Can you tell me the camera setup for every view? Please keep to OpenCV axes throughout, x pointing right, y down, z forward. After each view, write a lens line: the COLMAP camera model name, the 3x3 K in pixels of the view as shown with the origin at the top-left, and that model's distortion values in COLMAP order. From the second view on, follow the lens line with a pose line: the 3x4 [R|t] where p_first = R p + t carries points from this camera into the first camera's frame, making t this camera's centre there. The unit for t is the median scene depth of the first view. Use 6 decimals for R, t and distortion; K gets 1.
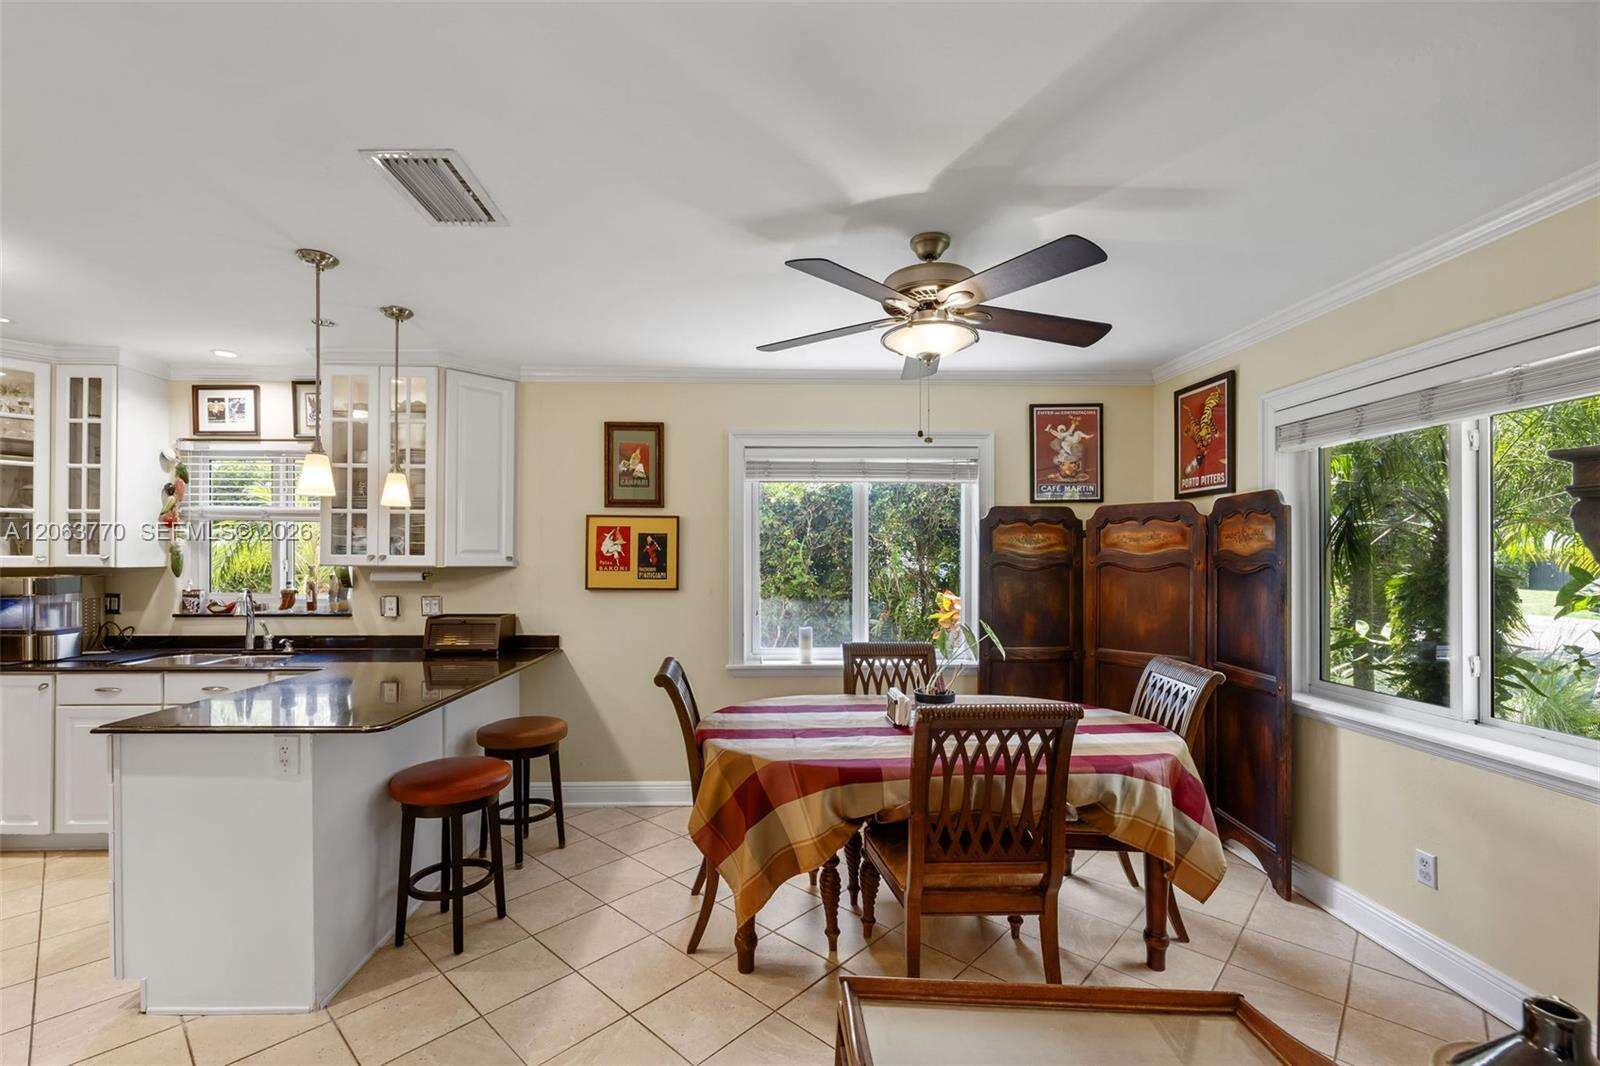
lens RADIAL K [[692.1, 0, 776.3], [0, 692.1, 556.5], [0, 0, 1]] dist [-0.002239, -0.000283]
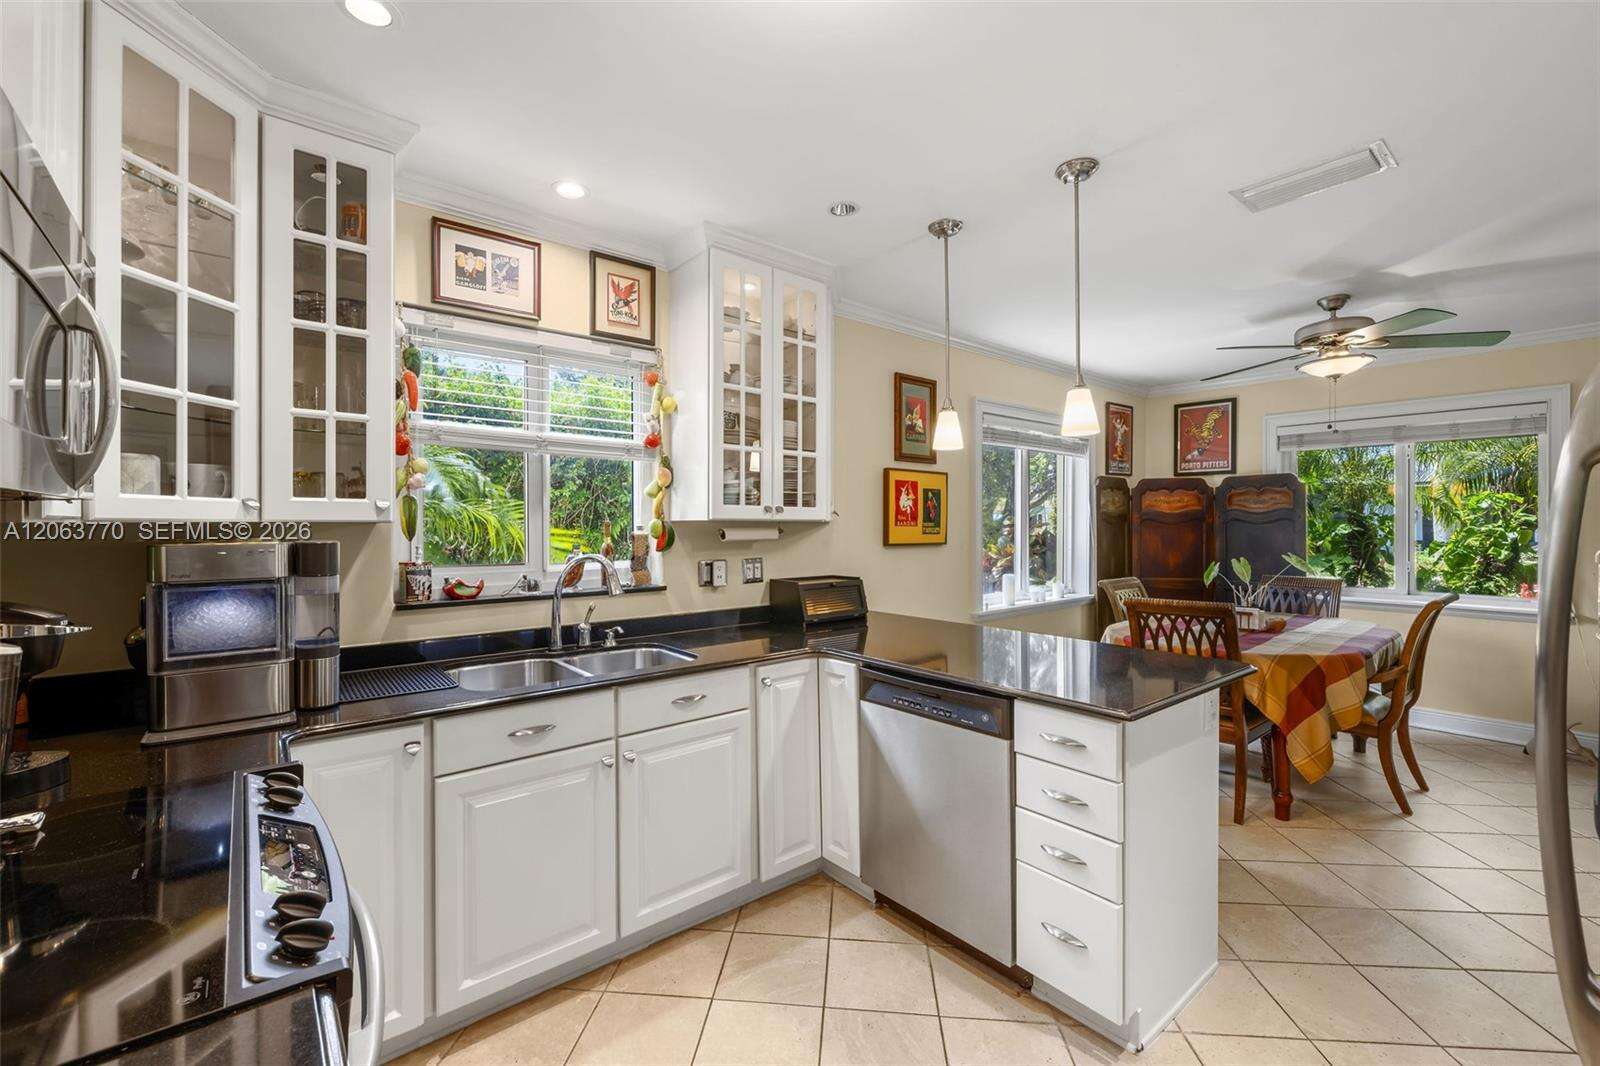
lens RADIAL K [[692.1, 0, 768.2], [0, 692.1, 529.8], [0, 0, 1]] dist [-0.002239, -0.000283]
pose [[0.778940, -0.008499, 0.627040, -1.006050], [0.003858, 0.999954, 0.008762, 0.016595], [-0.627086, -0.004406, 0.778938, 0.360355]]
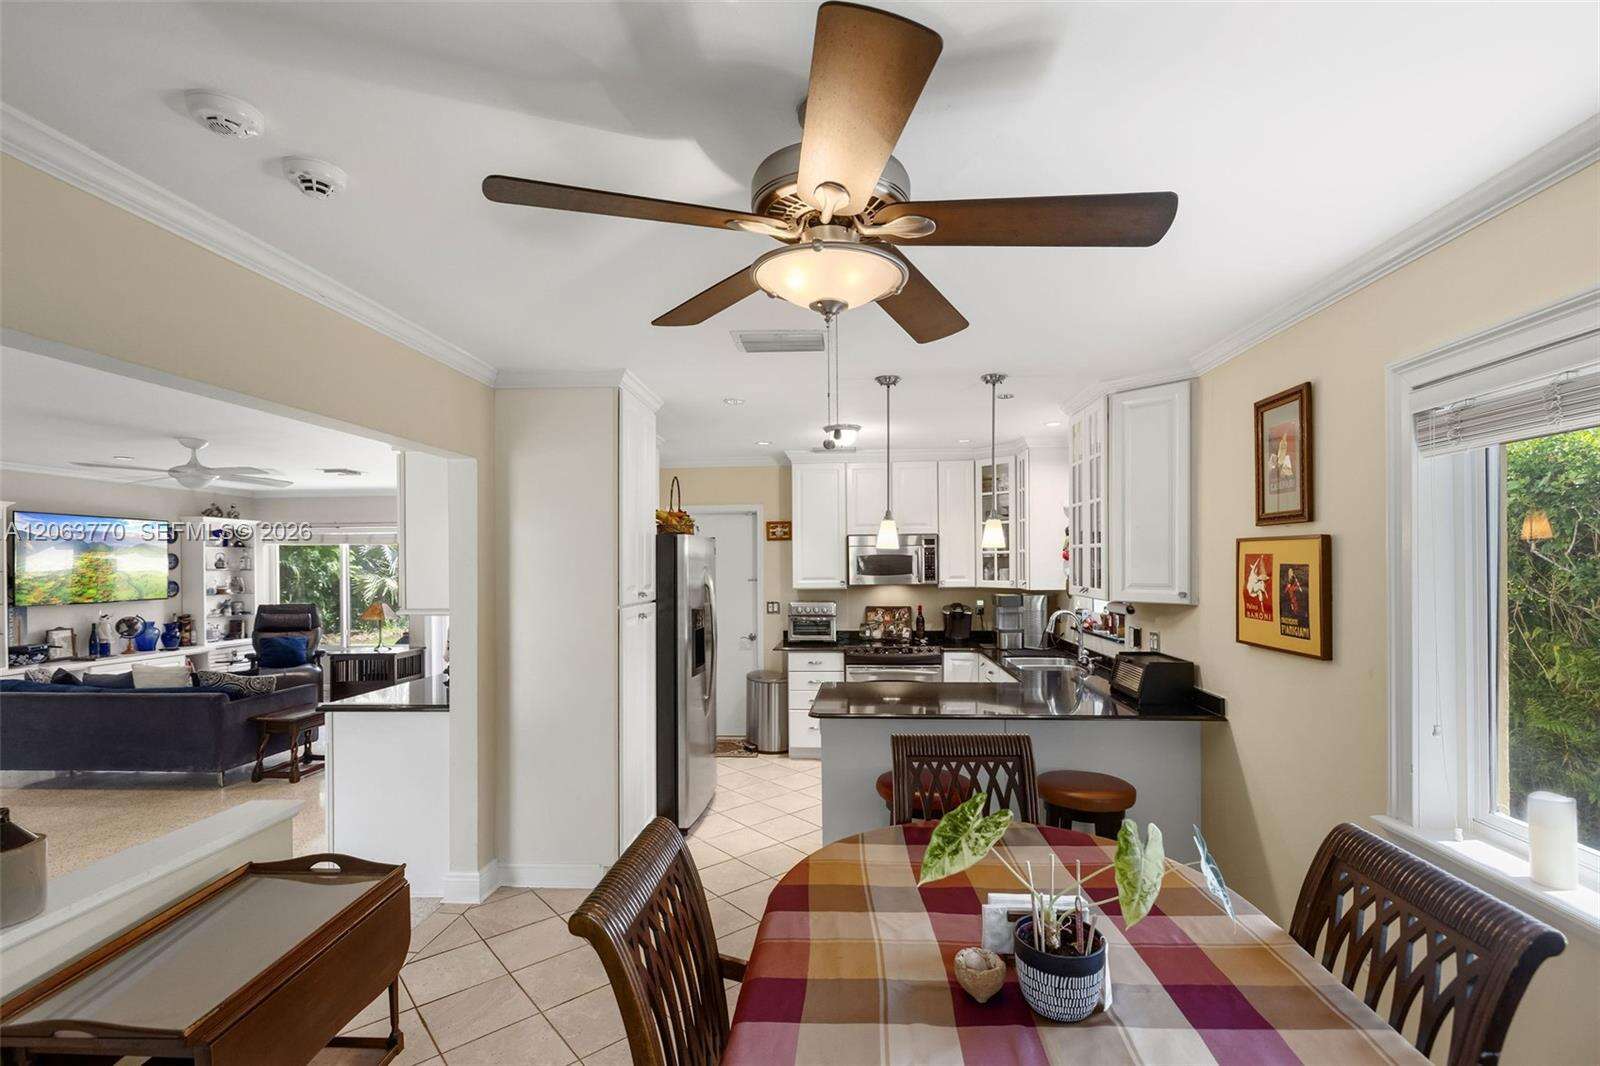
lens RADIAL K [[692.1, 0, 813.0], [0, 692.1, 568.3], [0, 0, 1]] dist [-0.002239, -0.000283]
pose [[-0.062479, 0.003817, -0.998039, 0.474066], [0.010188, 0.999943, 0.003187, -0.036275], [0.997994, -0.009969, -0.062515, 0.606295]]
